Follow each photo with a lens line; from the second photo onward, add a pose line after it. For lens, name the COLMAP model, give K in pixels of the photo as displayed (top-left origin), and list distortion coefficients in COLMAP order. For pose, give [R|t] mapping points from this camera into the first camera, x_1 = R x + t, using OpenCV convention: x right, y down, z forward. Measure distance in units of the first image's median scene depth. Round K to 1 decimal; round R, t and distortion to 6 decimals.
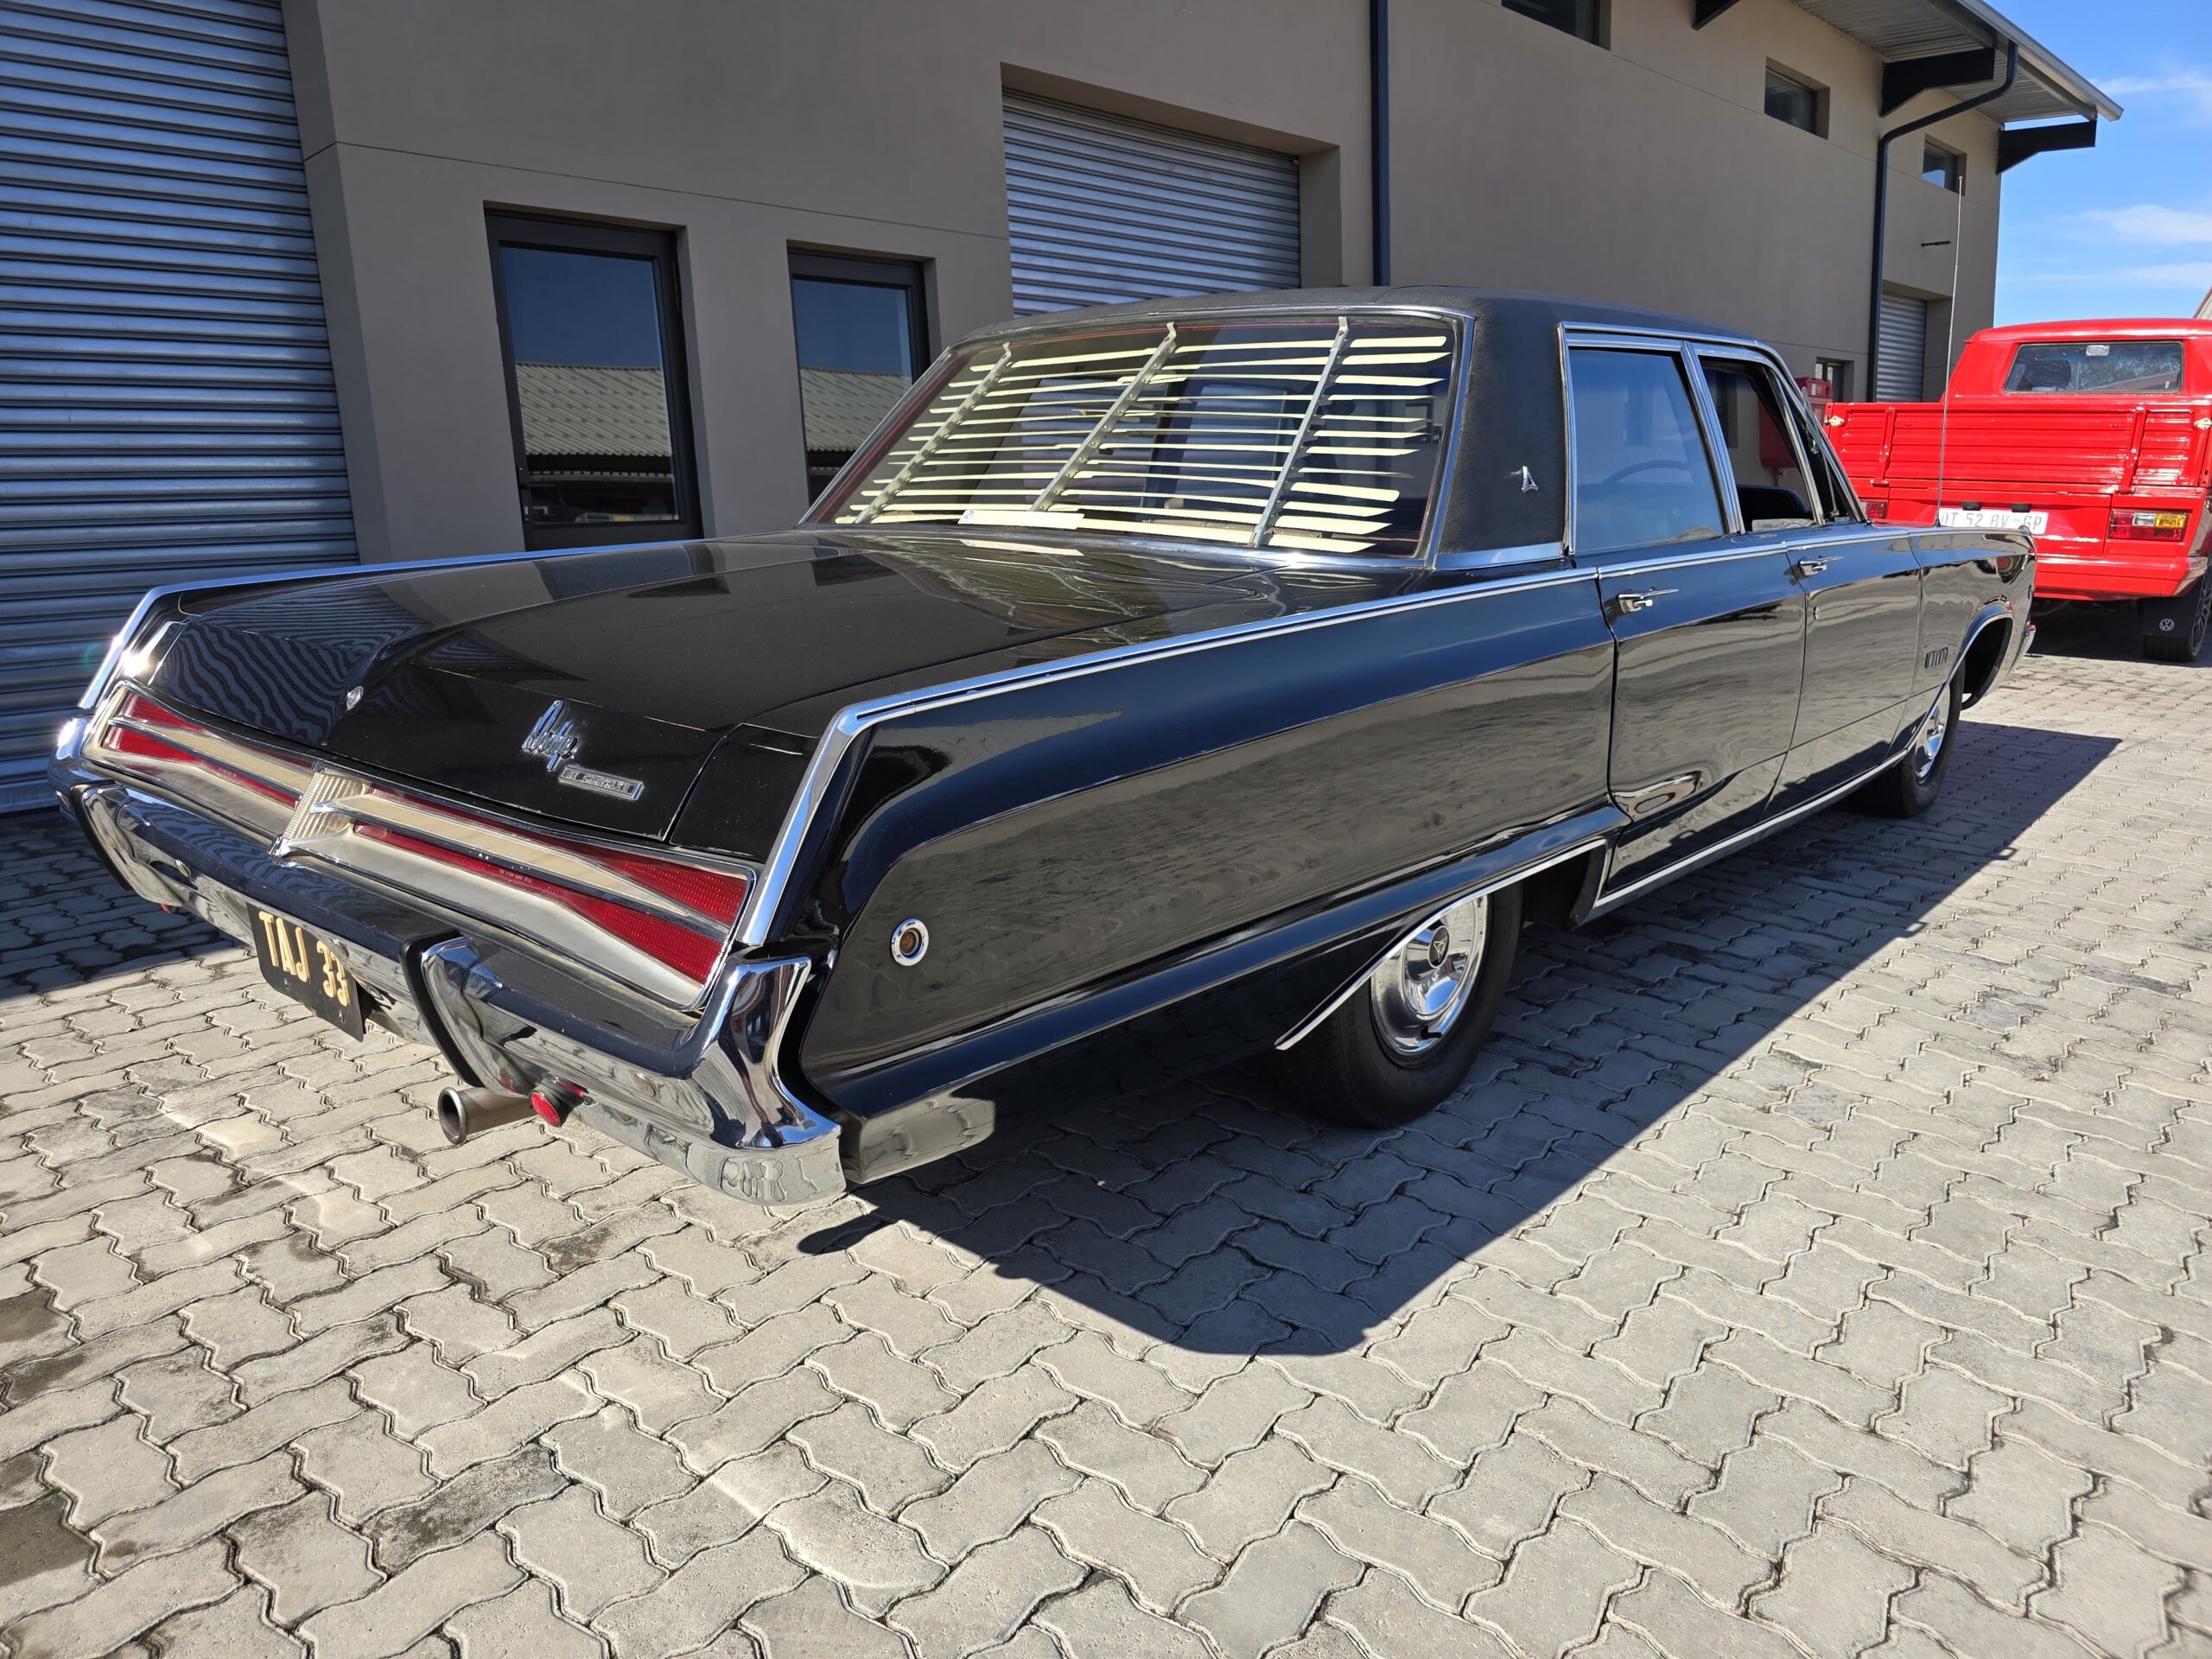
lens RADIAL K [[1496.5, 0, 1106.0], [0, 1496.5, 829.5], [0, 0, 1]] dist [0.018040, 0.000361]
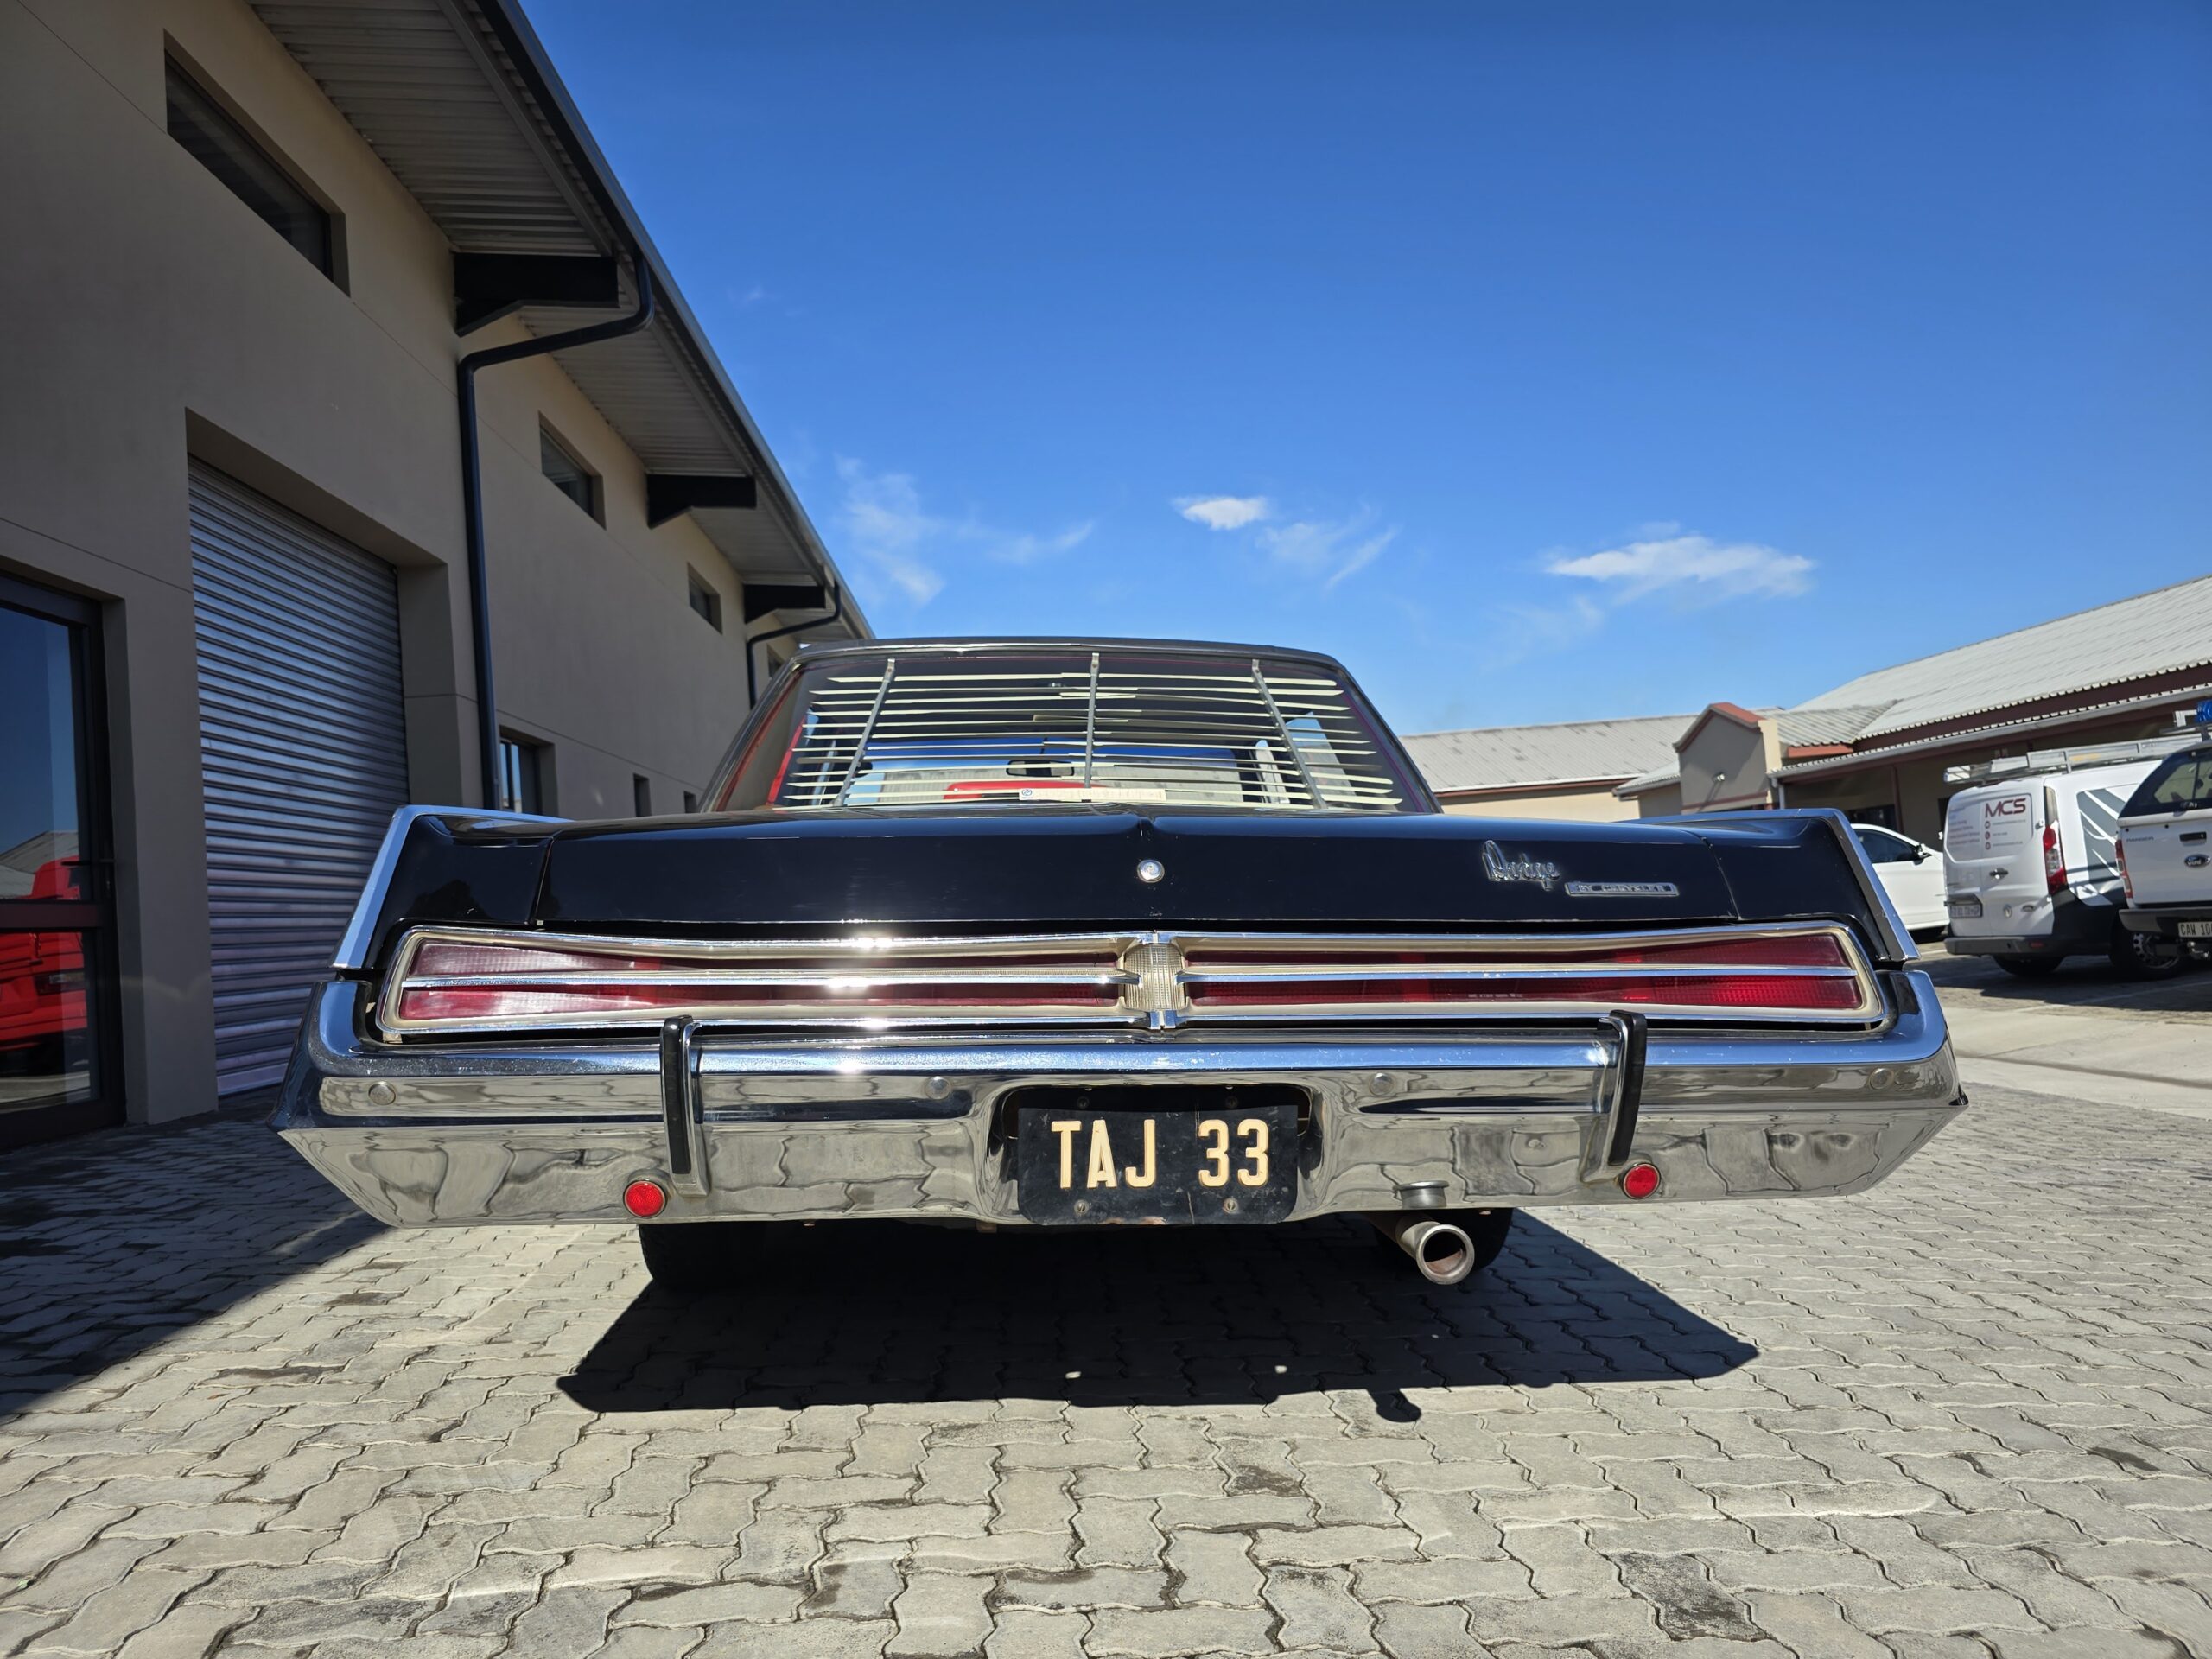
lens RADIAL K [[1496.5, 0, 1106.0], [0, 1496.5, 829.5], [0, 0, 1]] dist [0.018040, 0.000361]
pose [[0.686691, 0.040123, 0.725841, -1.085945], [0.180782, 0.957682, -0.223970, 0.084322], [-0.704111, 0.285018, 0.650379, 0.351783]]
